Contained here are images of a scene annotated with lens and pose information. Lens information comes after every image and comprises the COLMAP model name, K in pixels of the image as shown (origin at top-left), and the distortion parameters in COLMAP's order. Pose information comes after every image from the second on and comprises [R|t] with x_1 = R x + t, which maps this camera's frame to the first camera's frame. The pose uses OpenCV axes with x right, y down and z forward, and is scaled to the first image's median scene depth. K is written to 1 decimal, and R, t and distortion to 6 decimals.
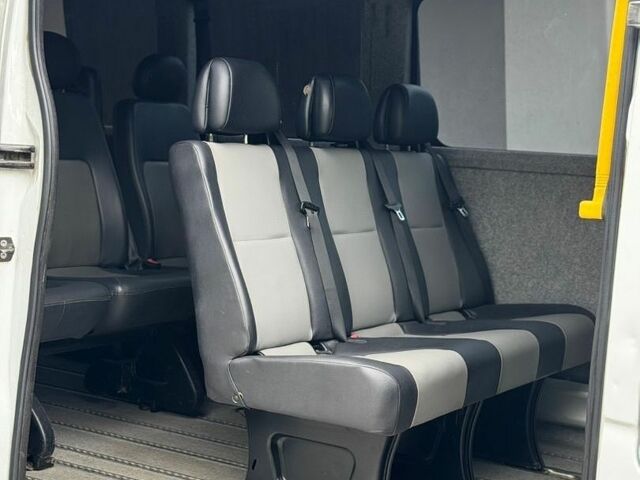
lens RADIAL K [[1152.2, 0, 320.0], [0, 1152.2, 240.0], [0, 0, 1]] dist [0.018583, 0.021967]
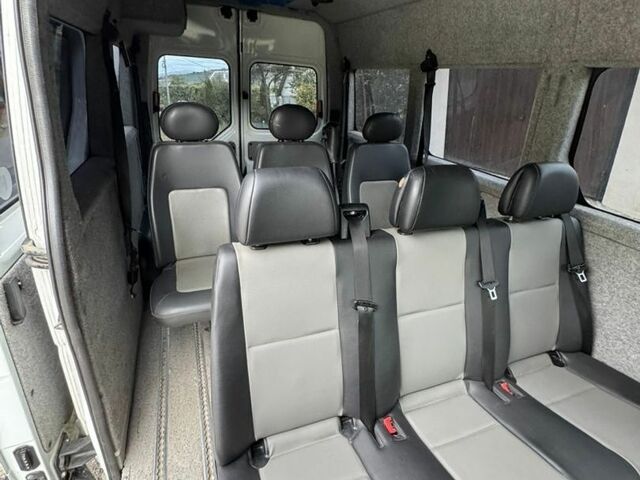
lens RADIAL K [[341.2, 0, 320.0], [0, 341.2, 240.0], [0, 0, 1]] dist [-0.002679, -0.001034]
pose [[0.801922, 0.243130, -0.545719, 0.091384], [-0.076467, 0.947704, 0.309856, -0.142027], [0.592515, -0.206751, 0.778575, 0.589050]]
